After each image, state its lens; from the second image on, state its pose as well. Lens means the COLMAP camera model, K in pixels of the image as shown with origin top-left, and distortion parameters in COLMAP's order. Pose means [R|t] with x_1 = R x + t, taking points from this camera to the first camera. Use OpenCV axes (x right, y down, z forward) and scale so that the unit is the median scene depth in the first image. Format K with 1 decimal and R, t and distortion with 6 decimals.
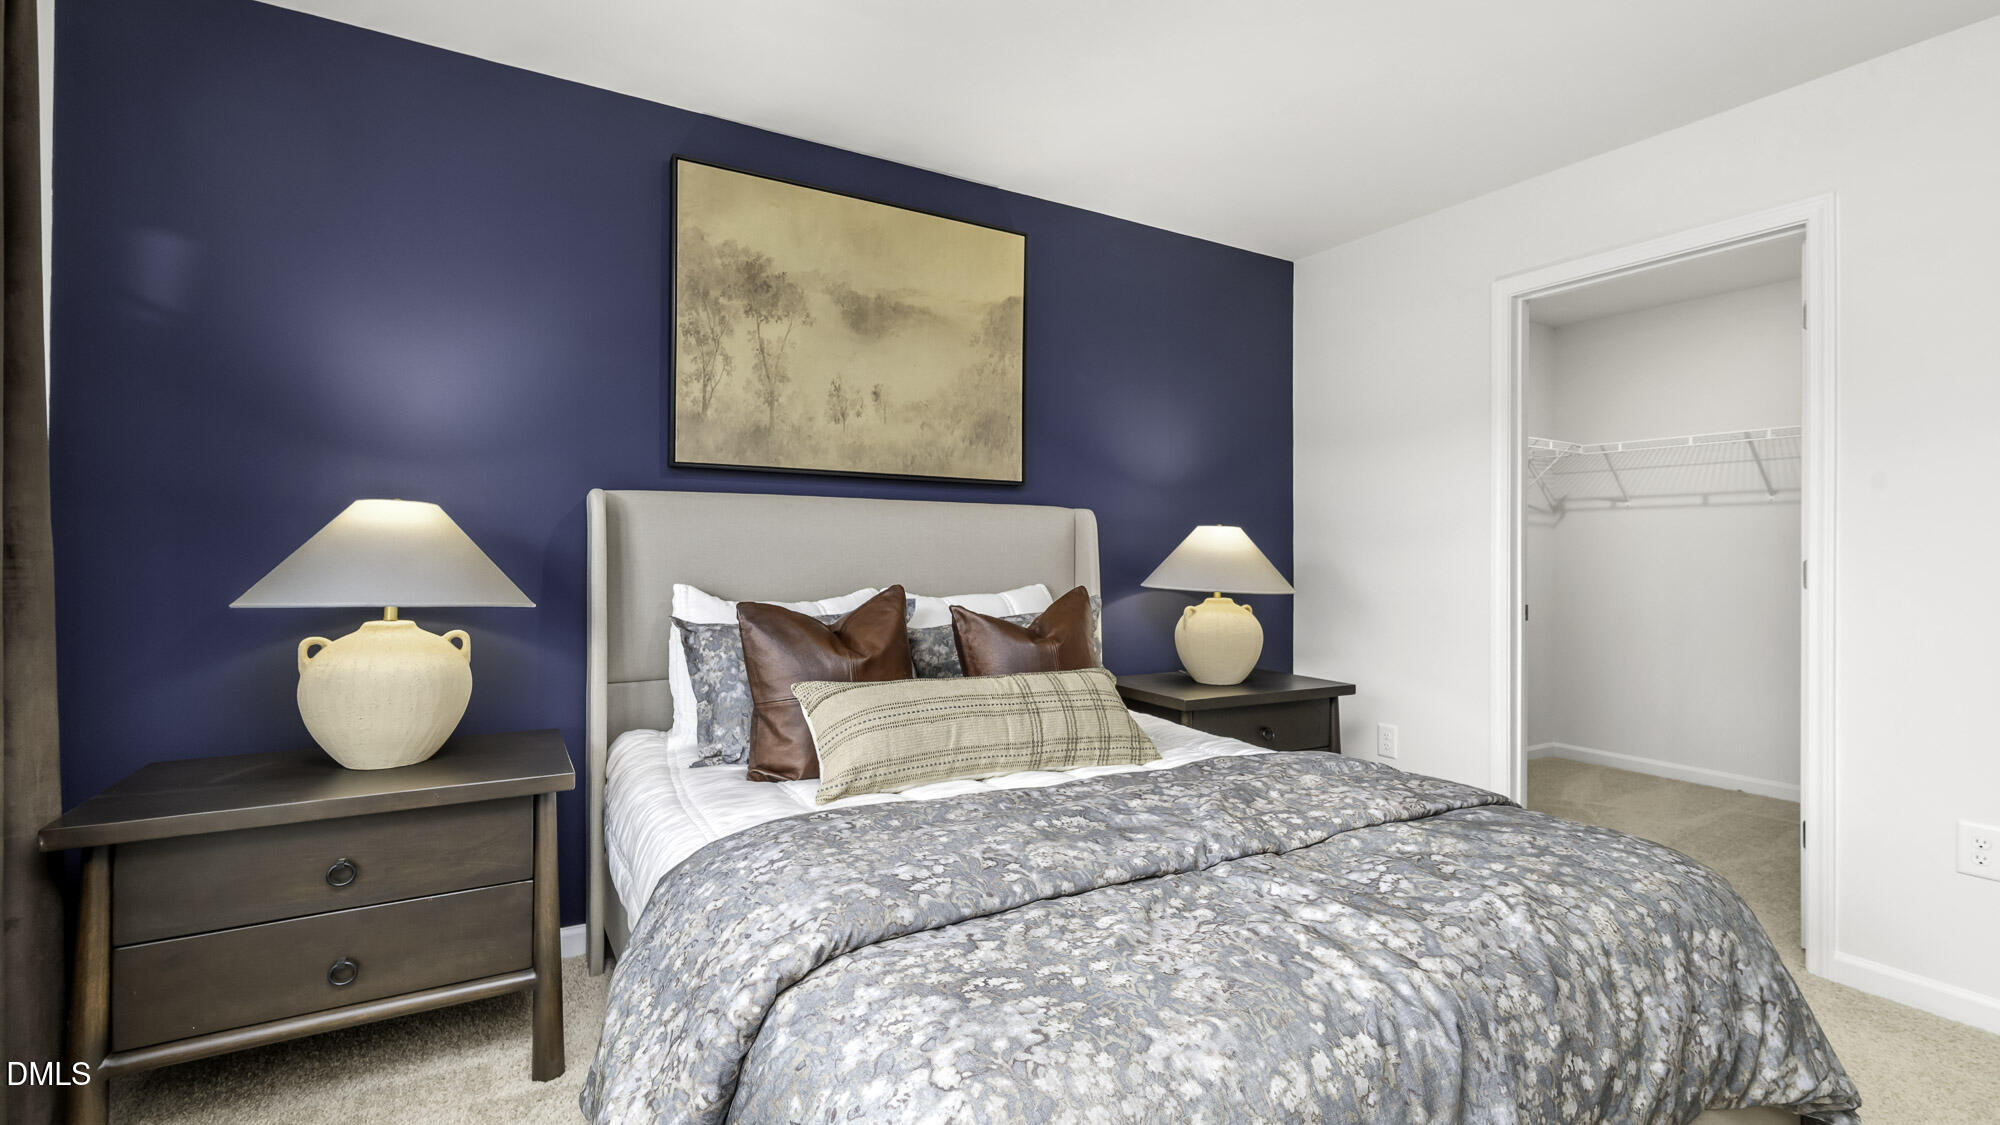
lens RADIAL K [[880.5, 0, 998.1], [0, 880.5, 556.8], [0, 0, 1]] dist [0.000739, 0.000584]
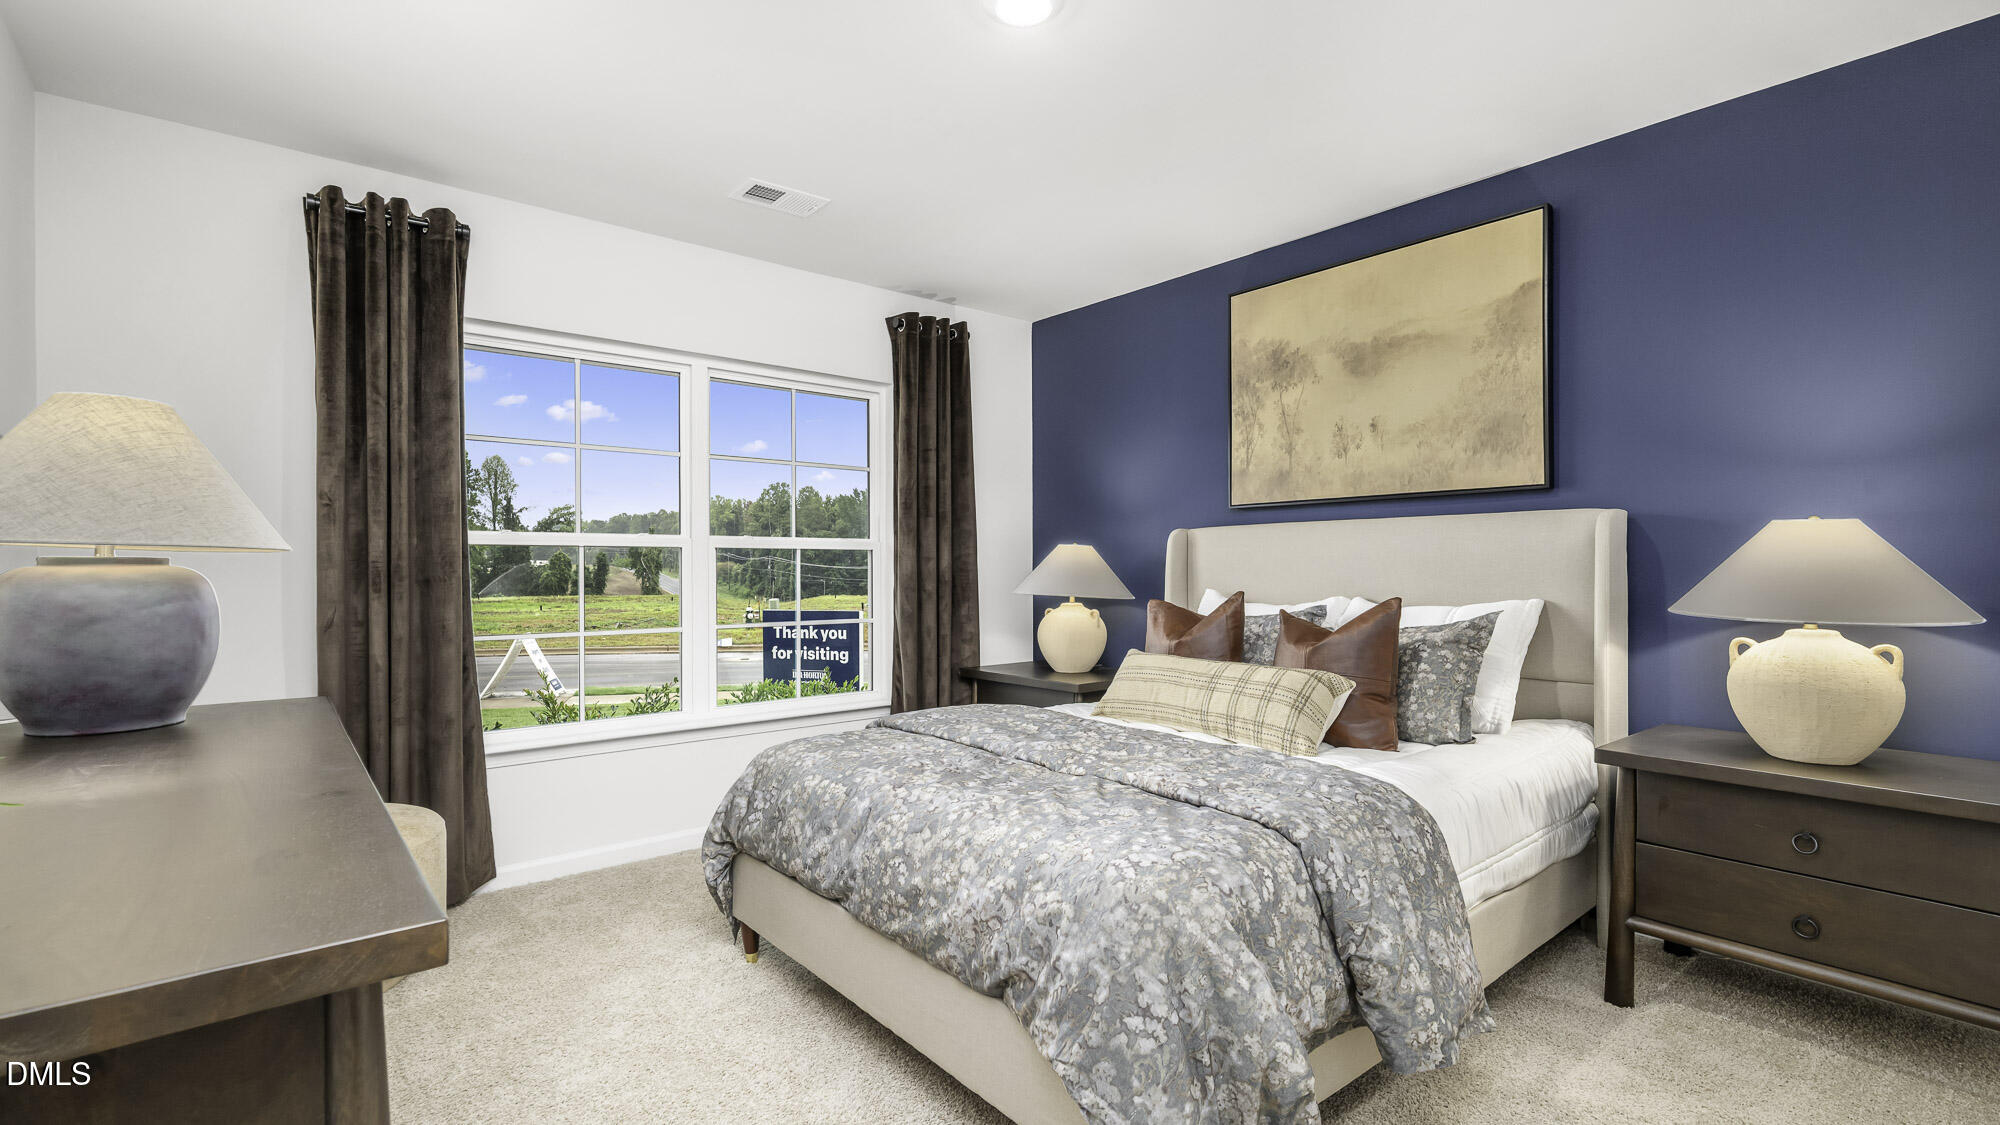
lens RADIAL K [[880.5, 0, 998.1], [0, 880.5, 556.8], [0, 0, 1]] dist [0.000739, 0.000584]
pose [[0.164520, -0.021693, -0.986135, 0.941351], [0.002340, 0.999764, -0.021602, 0.006848], [0.986371, 0.001247, 0.164532, 0.360196]]
